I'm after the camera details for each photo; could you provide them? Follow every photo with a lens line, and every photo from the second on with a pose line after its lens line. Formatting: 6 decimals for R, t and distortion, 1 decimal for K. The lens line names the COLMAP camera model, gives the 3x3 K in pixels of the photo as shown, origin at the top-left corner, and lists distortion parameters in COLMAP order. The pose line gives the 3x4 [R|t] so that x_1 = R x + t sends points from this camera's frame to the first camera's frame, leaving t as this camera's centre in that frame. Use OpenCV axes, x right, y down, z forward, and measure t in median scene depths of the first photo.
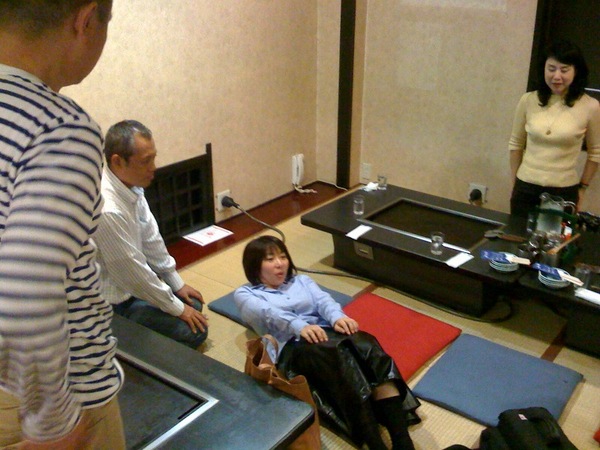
lens RADIAL K [[633.8, 0, 300.0], [0, 633.8, 225.0], [0, 0, 1]] dist [0.074048, -0.367708]
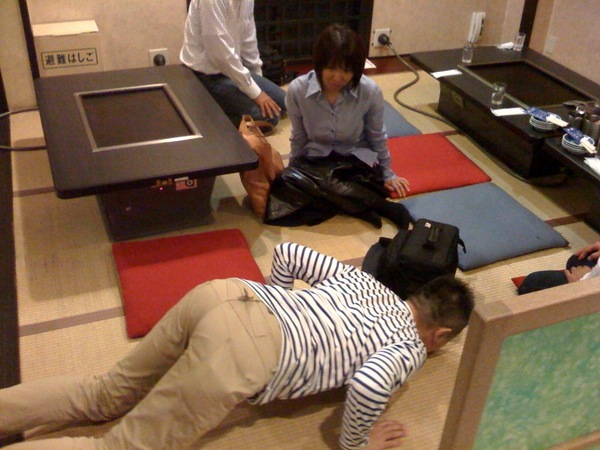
lens RADIAL K [[633.8, 0, 300.0], [0, 633.8, 225.0], [0, 0, 1]] dist [0.074048, -0.367708]
pose [[0.854705, 0.299635, -0.423908, 0.393725], [-0.220877, 0.948903, 0.225380, 0.062472], [0.469779, -0.099002, 0.877215, -0.055077]]
